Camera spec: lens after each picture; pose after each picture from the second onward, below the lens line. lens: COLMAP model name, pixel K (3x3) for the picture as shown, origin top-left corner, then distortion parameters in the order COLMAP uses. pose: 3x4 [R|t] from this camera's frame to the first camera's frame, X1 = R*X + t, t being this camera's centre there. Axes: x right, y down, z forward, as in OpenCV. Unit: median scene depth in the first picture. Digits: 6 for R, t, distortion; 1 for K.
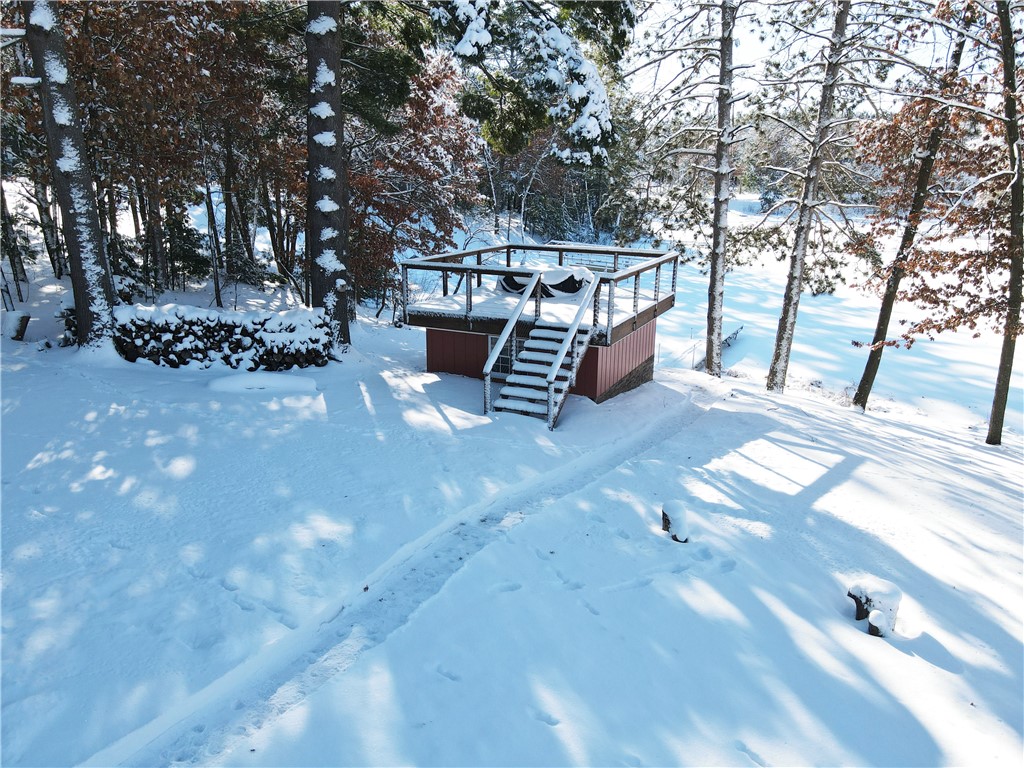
lens RADIAL K [[742.4, 0, 512.0], [0, 742.4, 384.0], [0, 0, 1]] dist [0.006574, 0.008673]
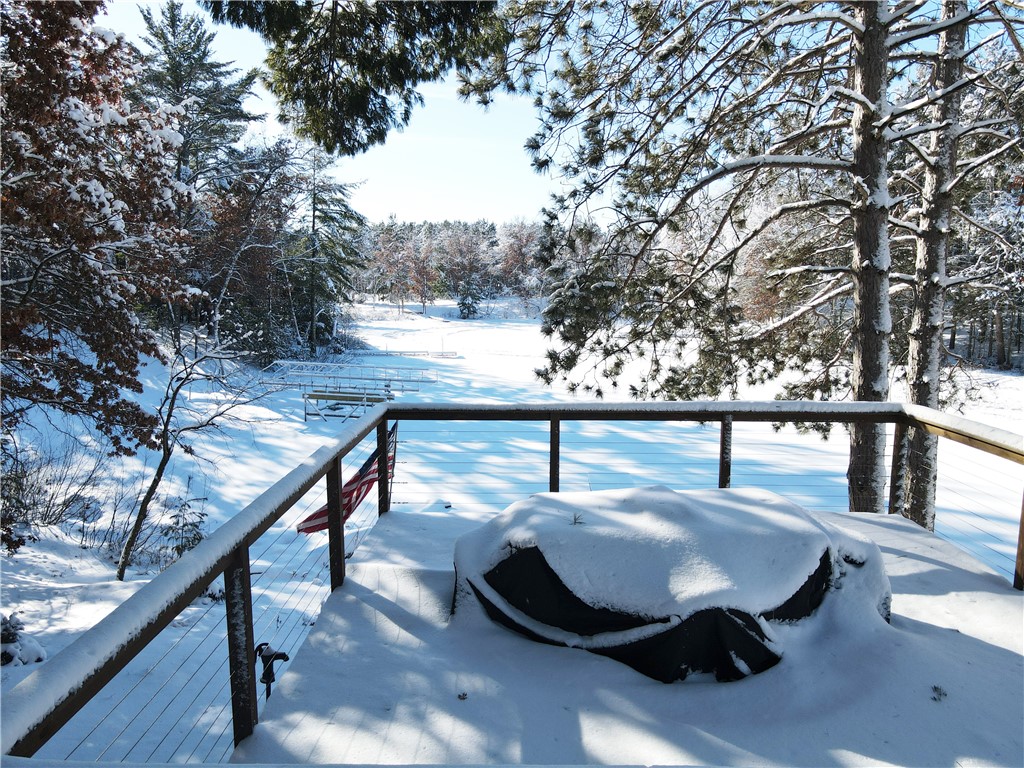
lens RADIAL K [[742.4, 0, 512.0], [0, 742.4, 384.0], [0, 0, 1]] dist [0.006574, 0.008673]
pose [[0.907230, -0.063028, 0.415887, -0.087237], [0.121654, 0.985772, -0.115987, -0.152356], [-0.402660, 0.155821, 0.901990, 0.681059]]
